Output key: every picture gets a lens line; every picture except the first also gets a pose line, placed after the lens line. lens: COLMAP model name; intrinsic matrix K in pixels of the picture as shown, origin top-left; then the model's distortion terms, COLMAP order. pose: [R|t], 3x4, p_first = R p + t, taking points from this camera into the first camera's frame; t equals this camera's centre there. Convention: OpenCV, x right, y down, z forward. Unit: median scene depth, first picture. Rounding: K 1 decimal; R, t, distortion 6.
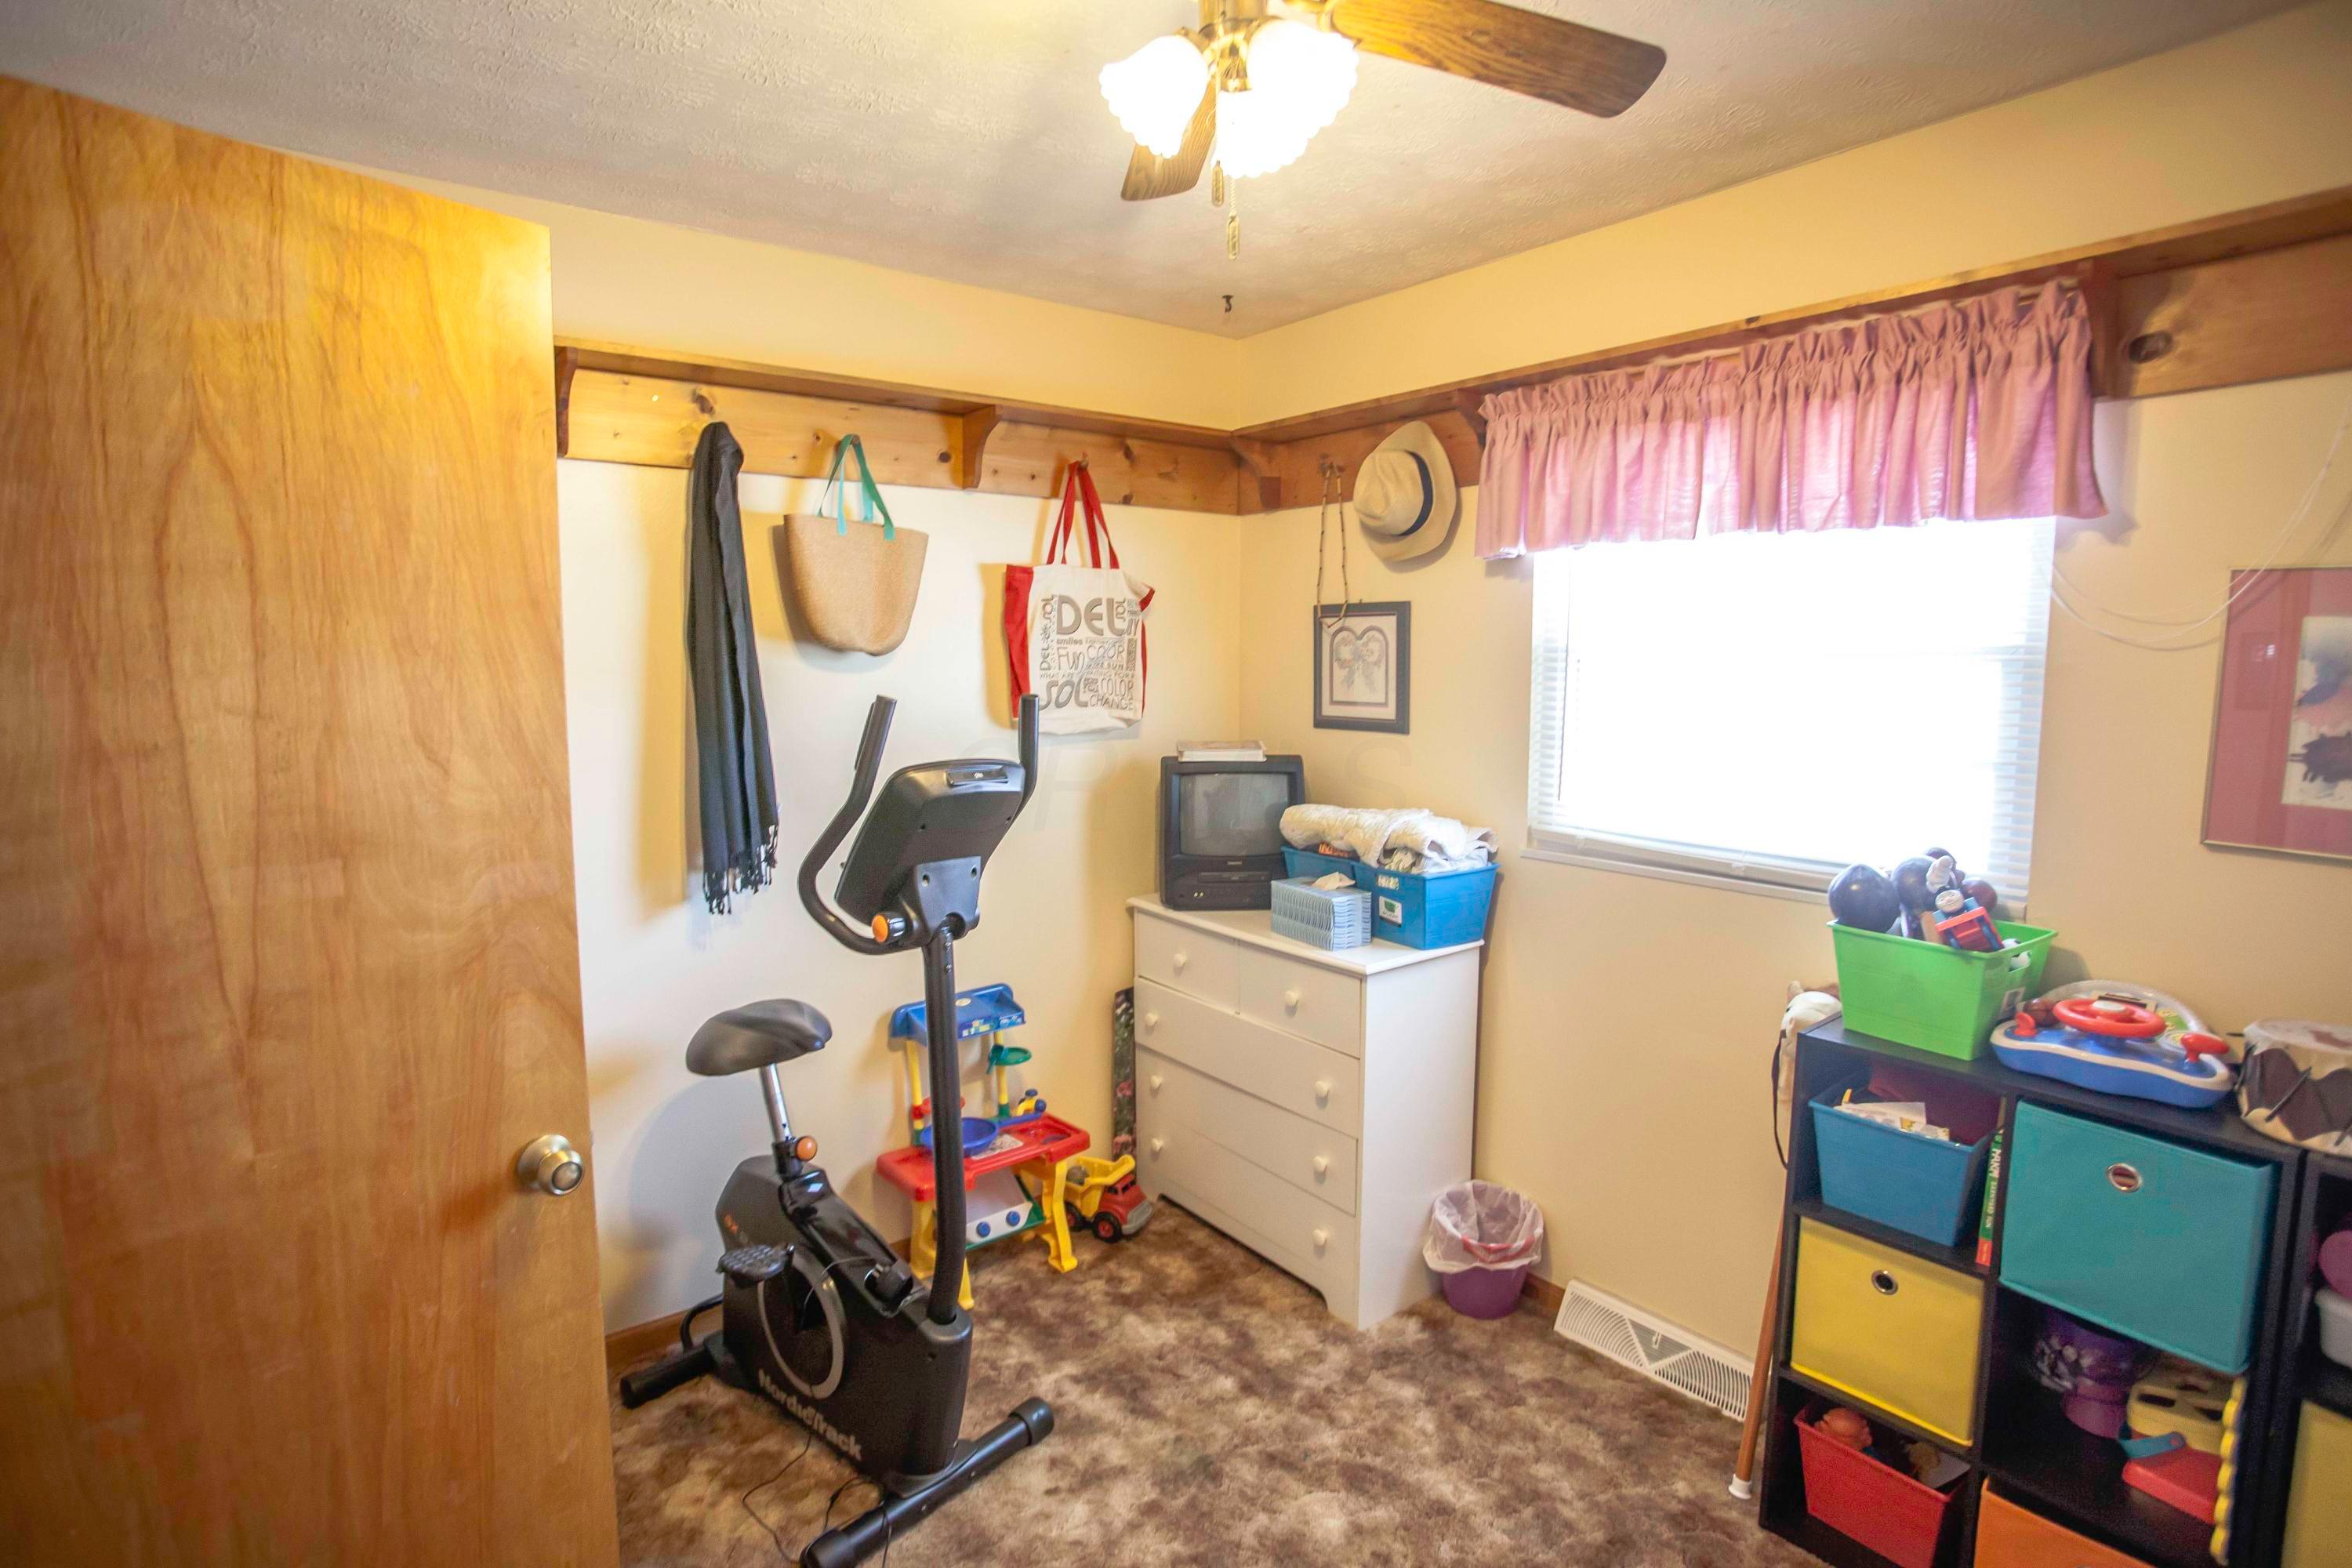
lens RADIAL K [[1195.2, 0, 1161.8], [0, 1195.2, 767.8], [0, 0, 1]] dist [-0.075066, 0.034959]
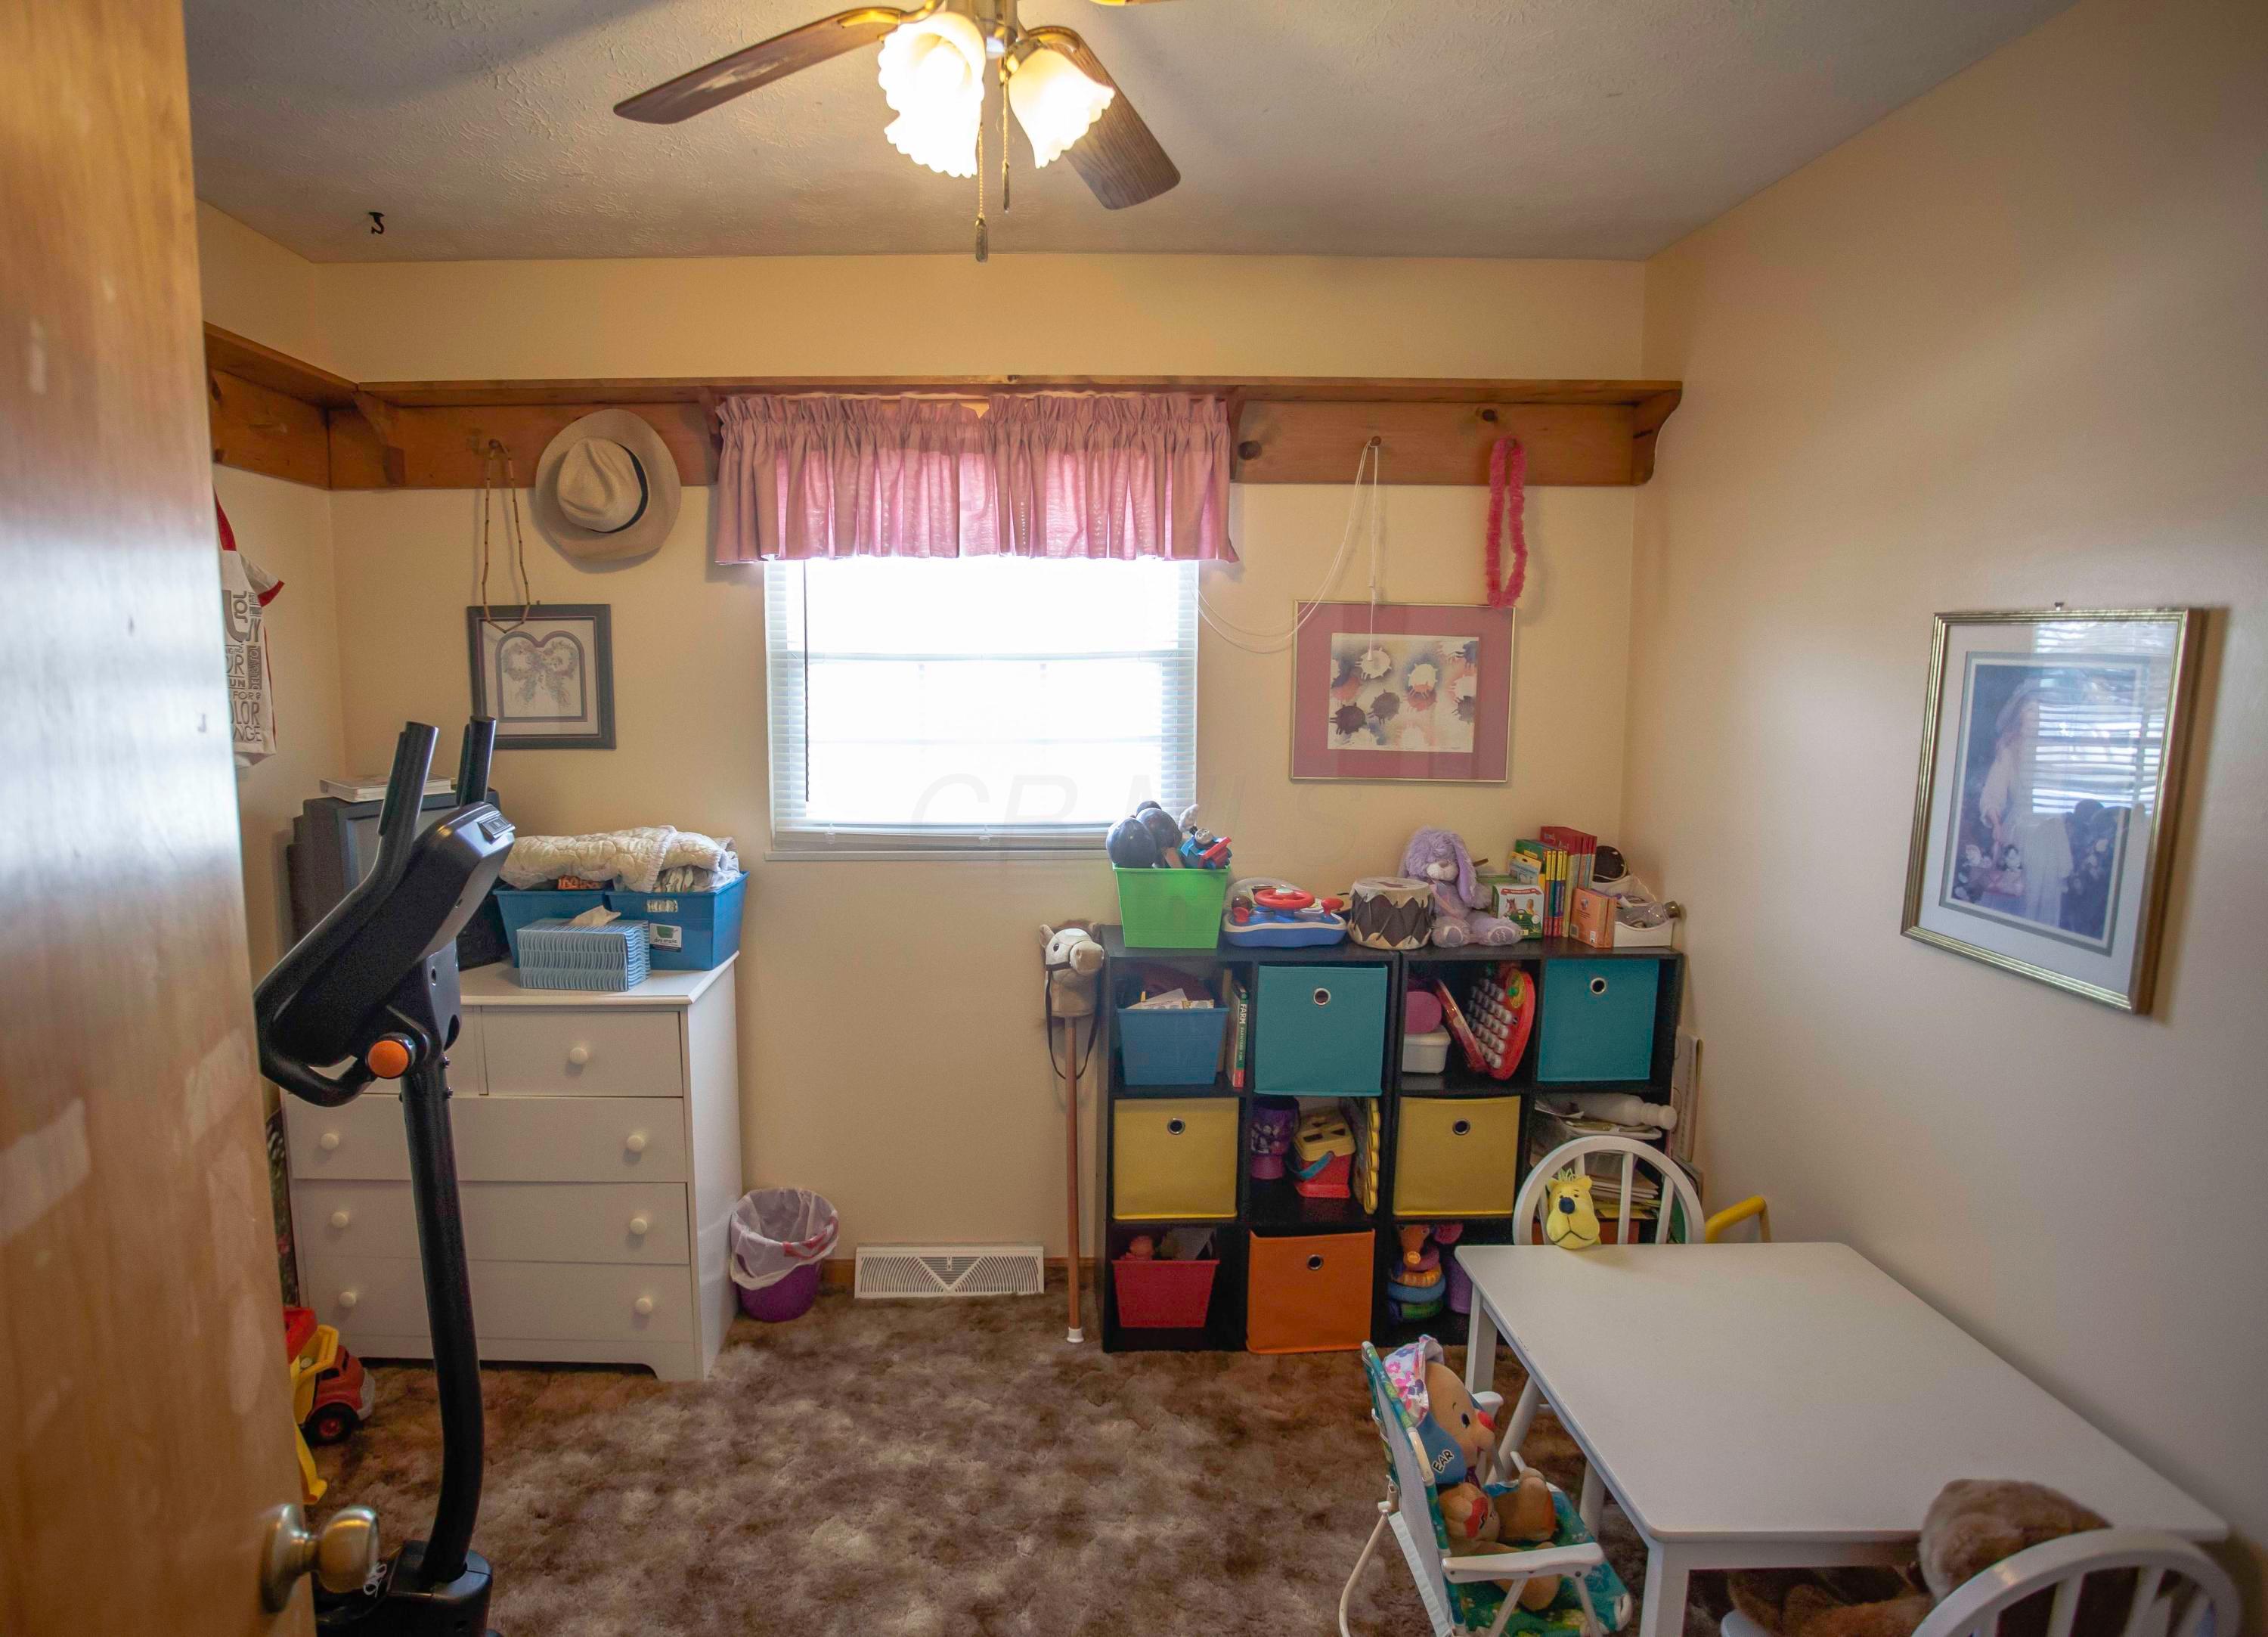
lens RADIAL K [[1196.1, 0, 1128.4], [0, 1196.1, 797.9], [0, 0, 1]] dist [-0.076203, 0.028690]
pose [[0.575675, -0.094945, 0.812148, -0.374494], [0.080640, 0.994986, 0.059160, -0.015222], [-0.813693, 0.031435, 0.580444, 0.177859]]
